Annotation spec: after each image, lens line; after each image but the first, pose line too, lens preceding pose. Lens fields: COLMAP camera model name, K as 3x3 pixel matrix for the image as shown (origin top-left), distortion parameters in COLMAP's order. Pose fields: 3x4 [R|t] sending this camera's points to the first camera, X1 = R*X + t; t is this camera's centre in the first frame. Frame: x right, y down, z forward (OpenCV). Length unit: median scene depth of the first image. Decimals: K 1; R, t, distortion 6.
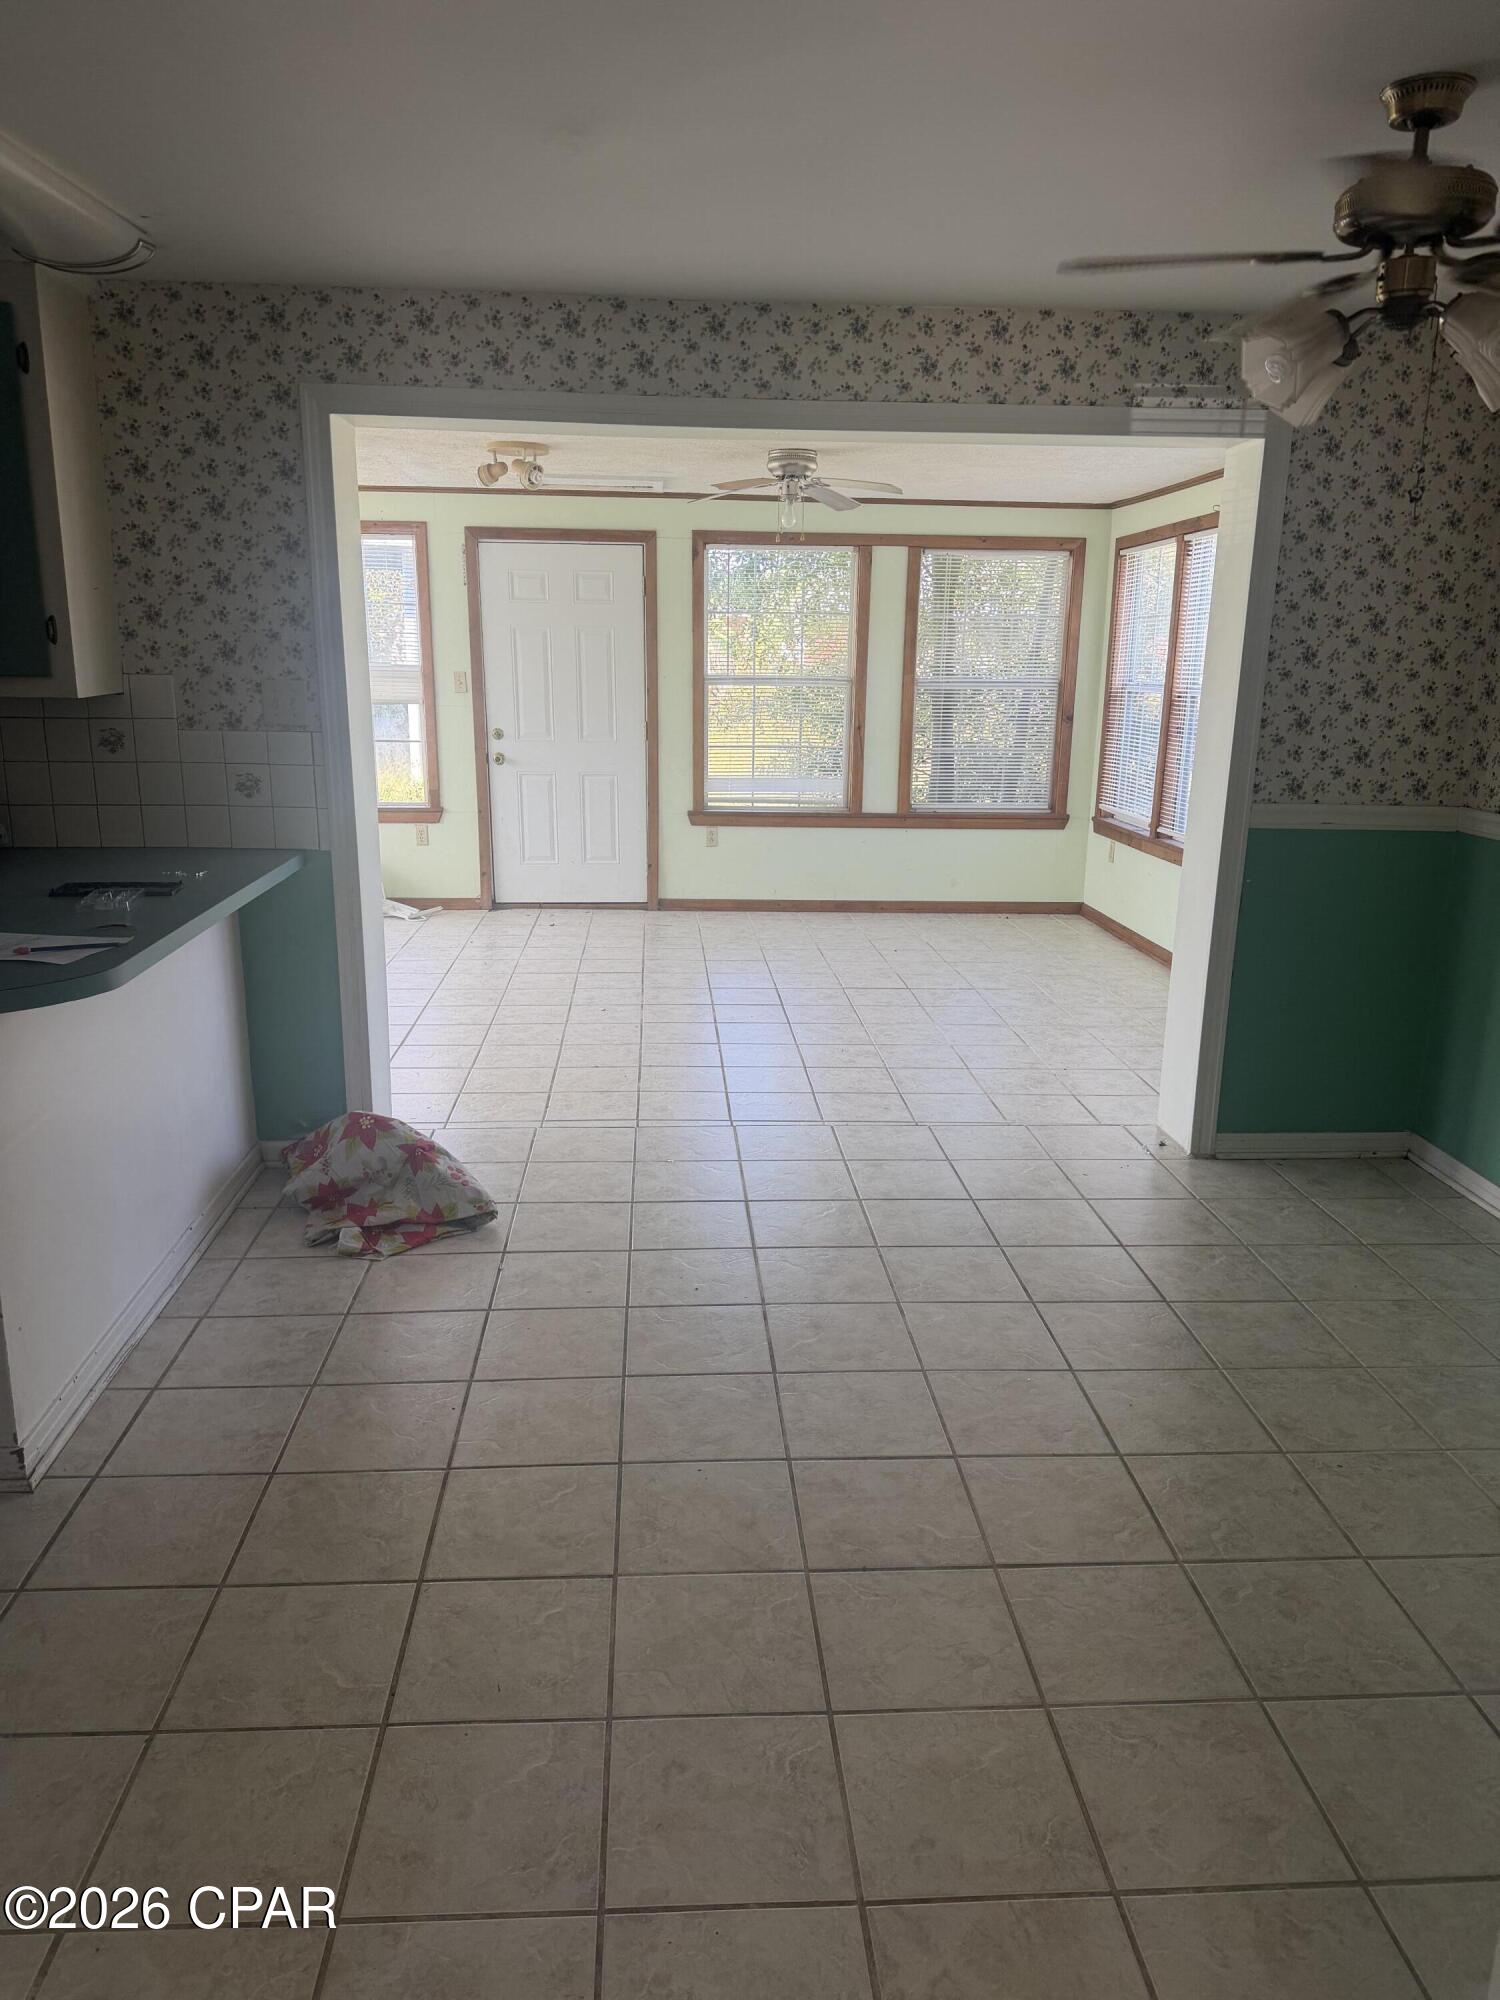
lens RADIAL K [[1381.9, 0, 750.0], [0, 1381.9, 1000.0], [0, 0, 1]] dist [-0.025803, 0.000709]
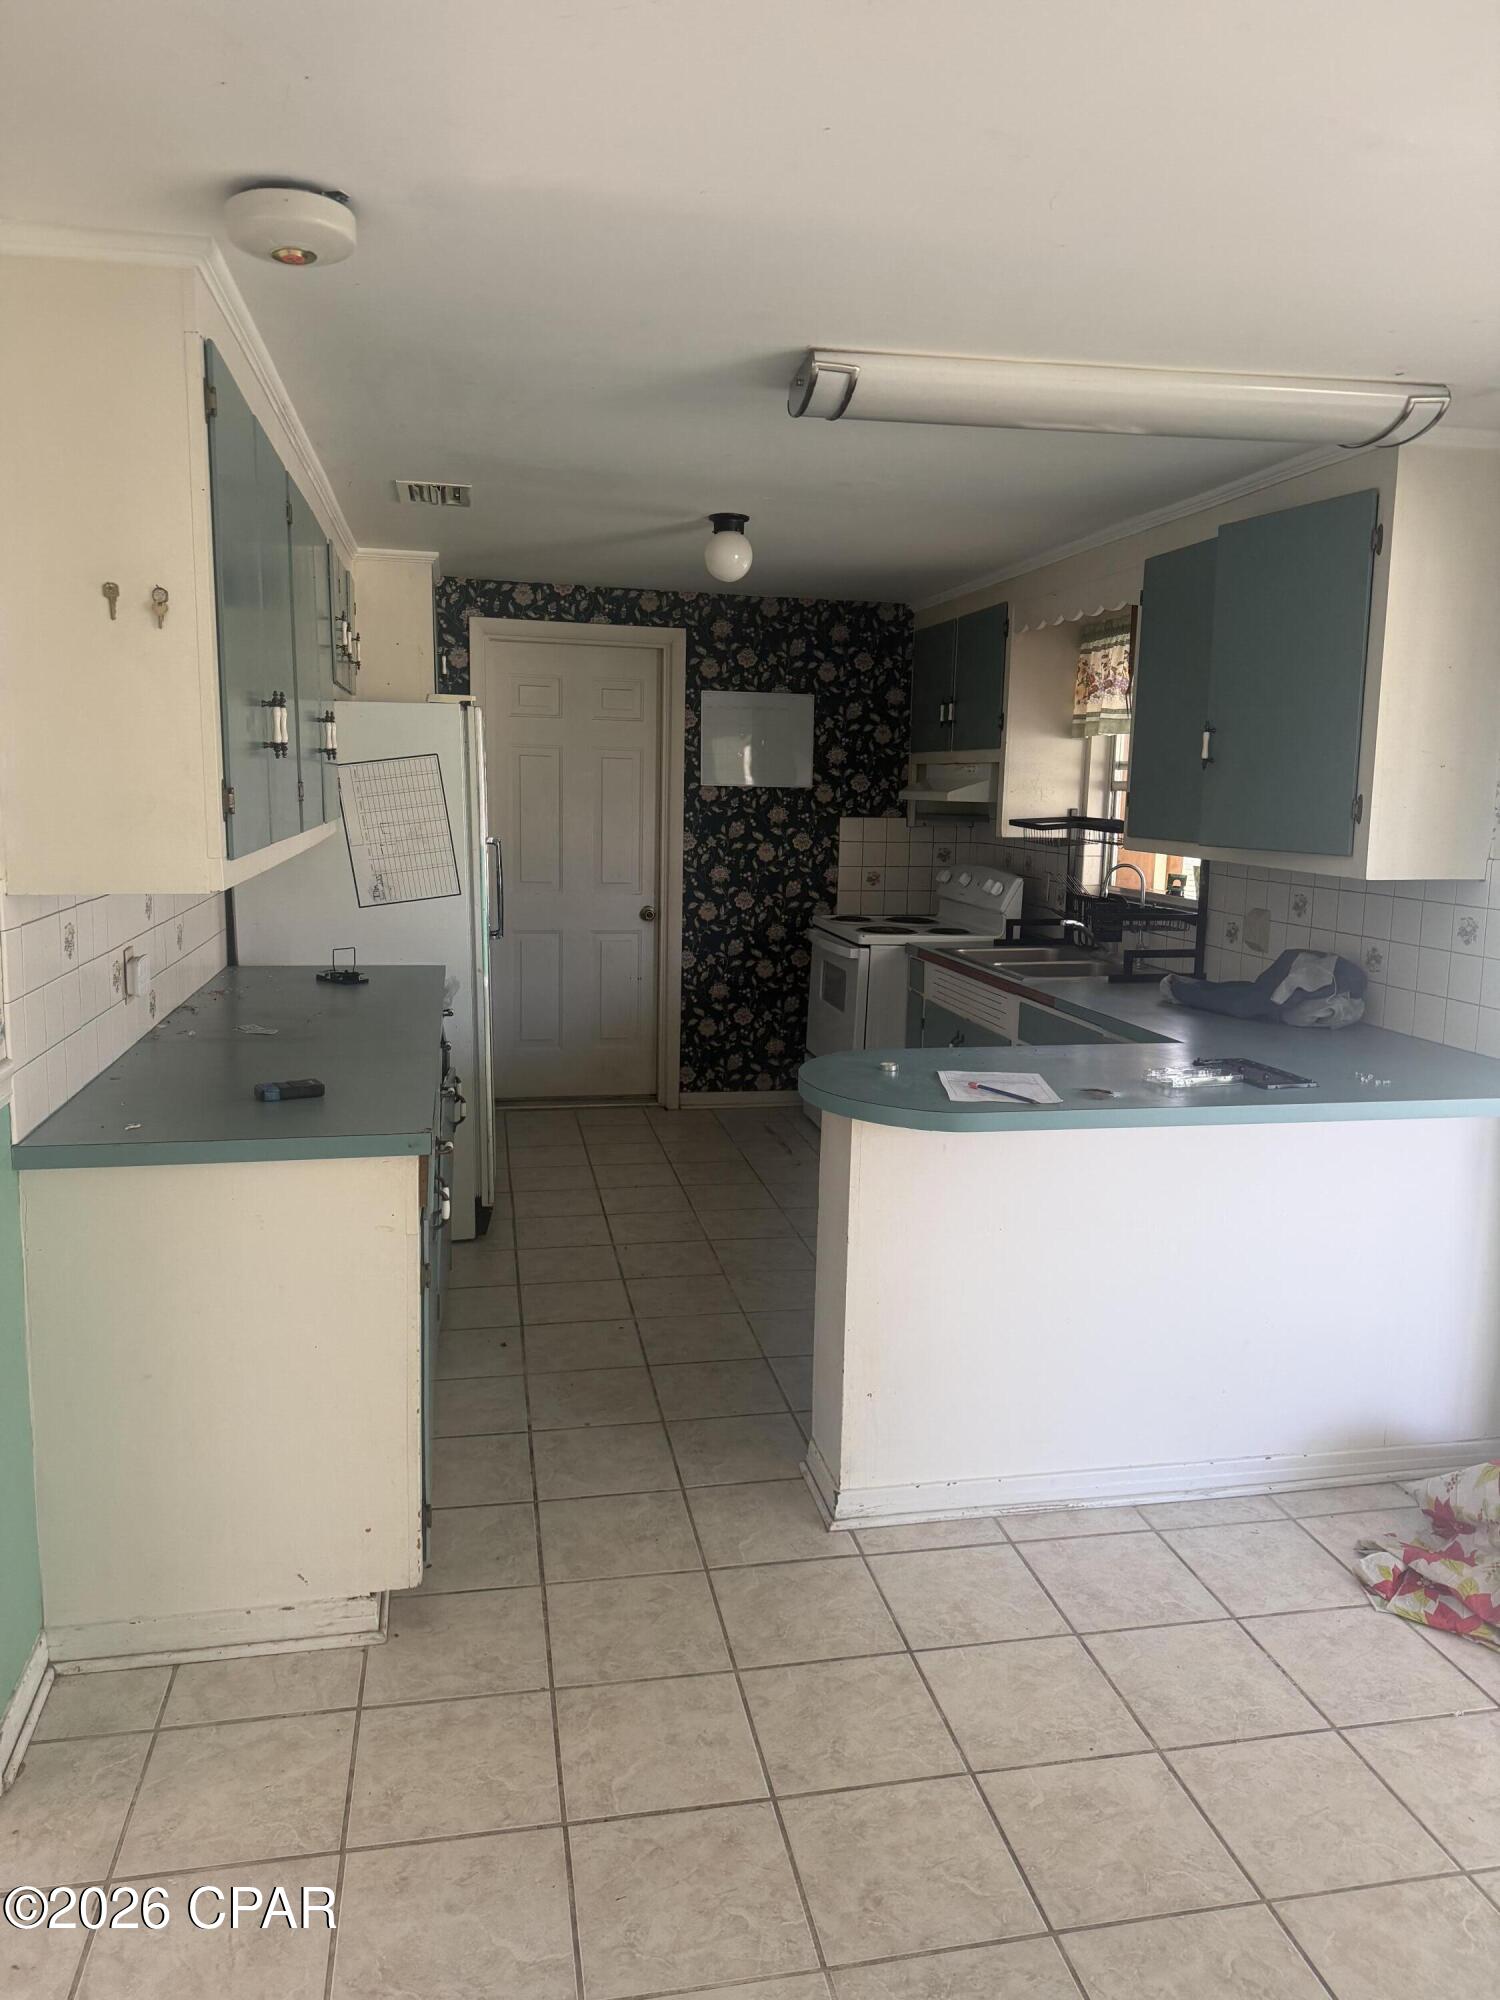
lens RADIAL K [[1381.9, 0, 750.0], [0, 1381.9, 1000.0], [0, 0, 1]] dist [-0.025803, 0.000709]
pose [[0.111250, 0.140519, -0.983808, 0.369201], [-0.255139, 0.960811, 0.108383, -0.123440], [0.960483, 0.238950, 0.142742, 0.434645]]
